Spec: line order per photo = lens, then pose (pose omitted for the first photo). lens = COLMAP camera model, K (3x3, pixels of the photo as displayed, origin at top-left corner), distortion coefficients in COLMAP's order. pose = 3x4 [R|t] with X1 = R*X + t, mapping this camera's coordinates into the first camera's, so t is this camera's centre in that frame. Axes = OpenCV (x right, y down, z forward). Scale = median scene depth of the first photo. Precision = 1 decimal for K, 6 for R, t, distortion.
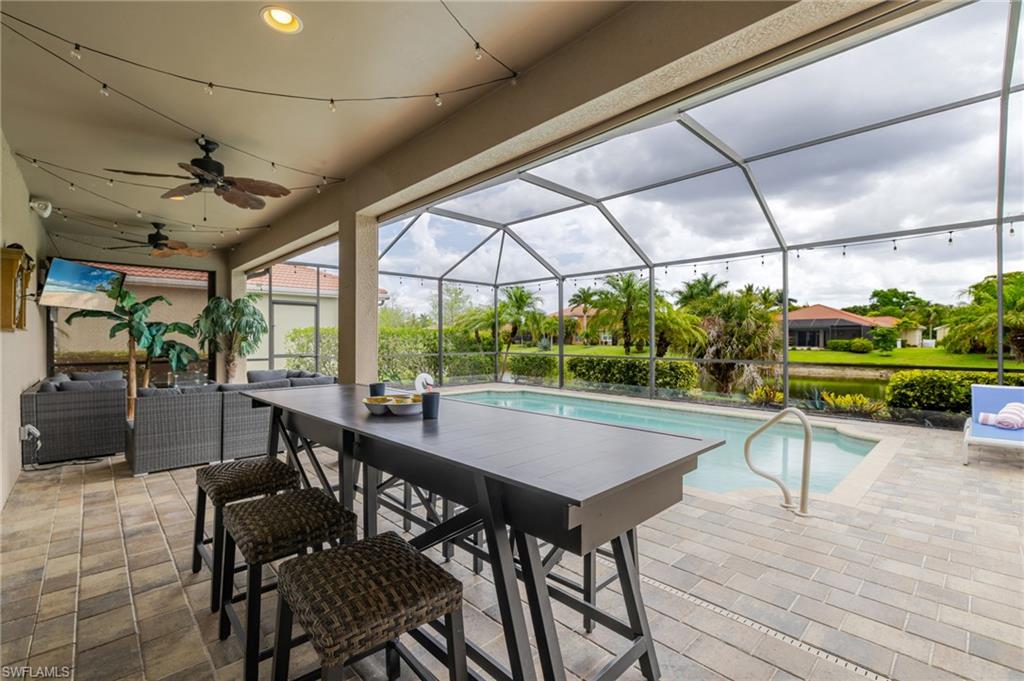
lens RADIAL K [[450.8, 0, 513.3], [0, 450.8, 340.4], [0, 0, 1]] dist [-0.004886, 0.000104]
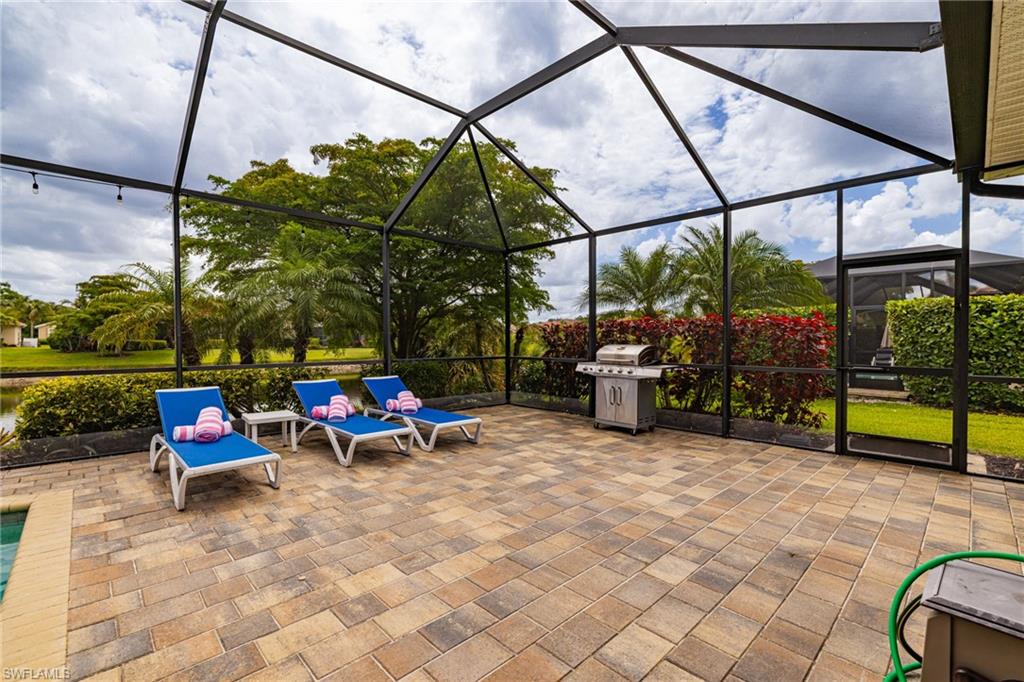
lens RADIAL K [[450.8, 0, 513.3], [0, 450.8, 340.9], [0, 0, 1]] dist [-0.004886, 0.000104]
pose [[-0.004477, -0.005875, 0.999973, 0.097878], [0.002857, 0.999979, 0.005888, 0.004279], [-0.999986, 0.002884, -0.004460, 0.151992]]
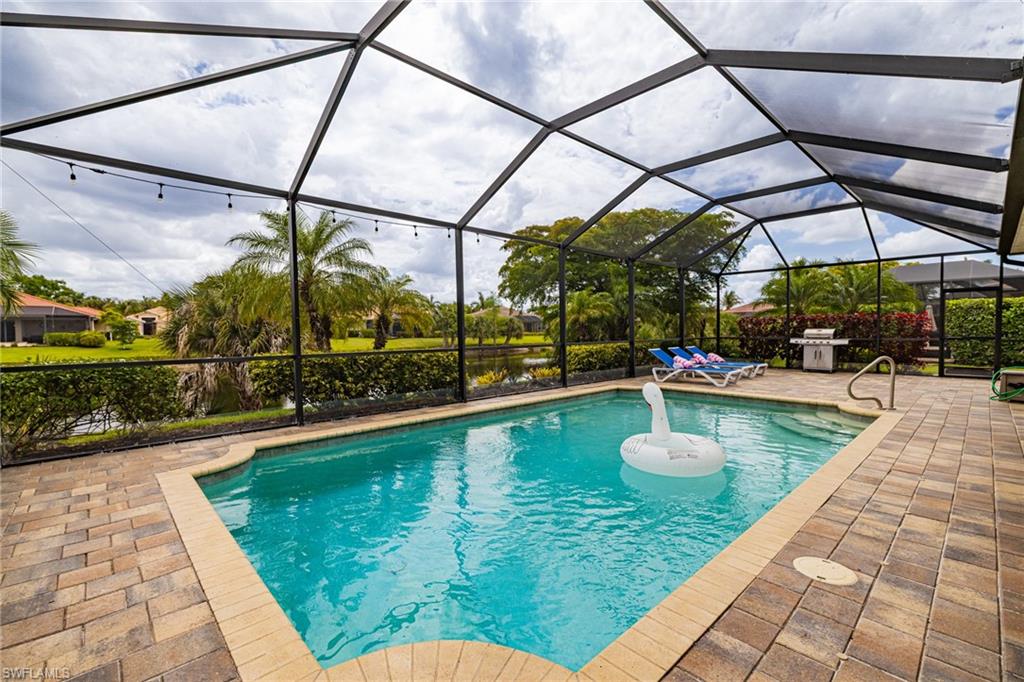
lens RADIAL K [[450.8, 0, 513.3], [0, 450.8, 340.9], [0, 0, 1]] dist [-0.004886, 0.000104]
pose [[0.009476, -0.028720, 0.999543, -0.294365], [0.012820, 0.999509, 0.028598, 0.002262], [-0.999873, 0.012543, 0.009839, 0.582795]]
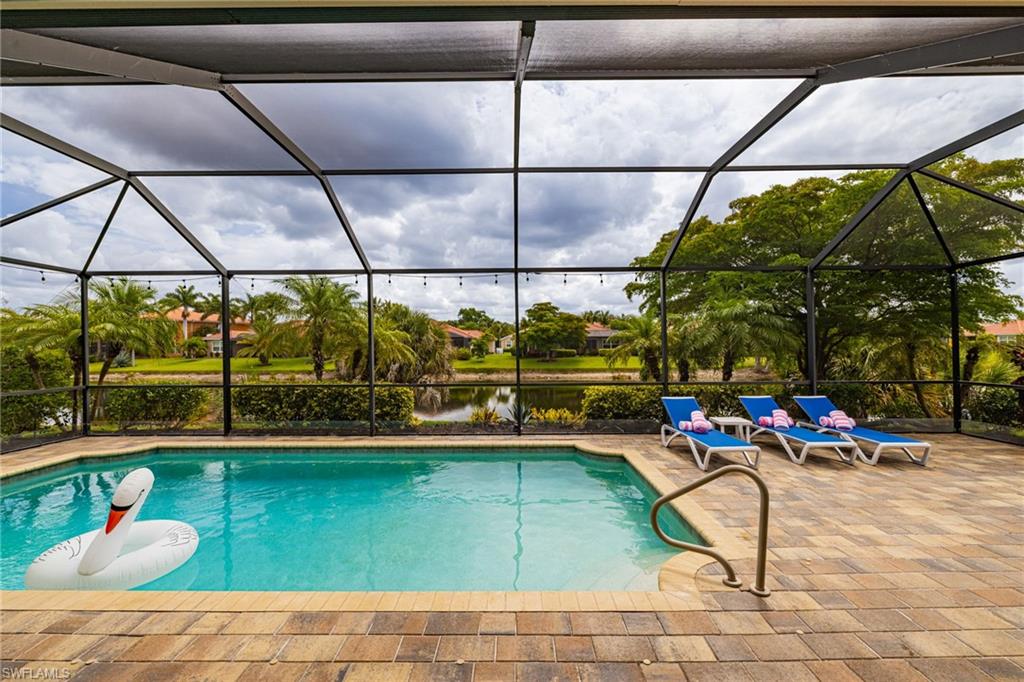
lens RADIAL K [[450.8, 0, 513.3], [0, 450.8, 340.9], [0, 0, 1]] dist [-0.004886, 0.000104]
pose [[0.694192, 0.003057, 0.719783, -0.064114], [0.010105, 0.999851, -0.013992, -0.017361], [-0.719719, 0.016986, 0.694058, 0.164595]]
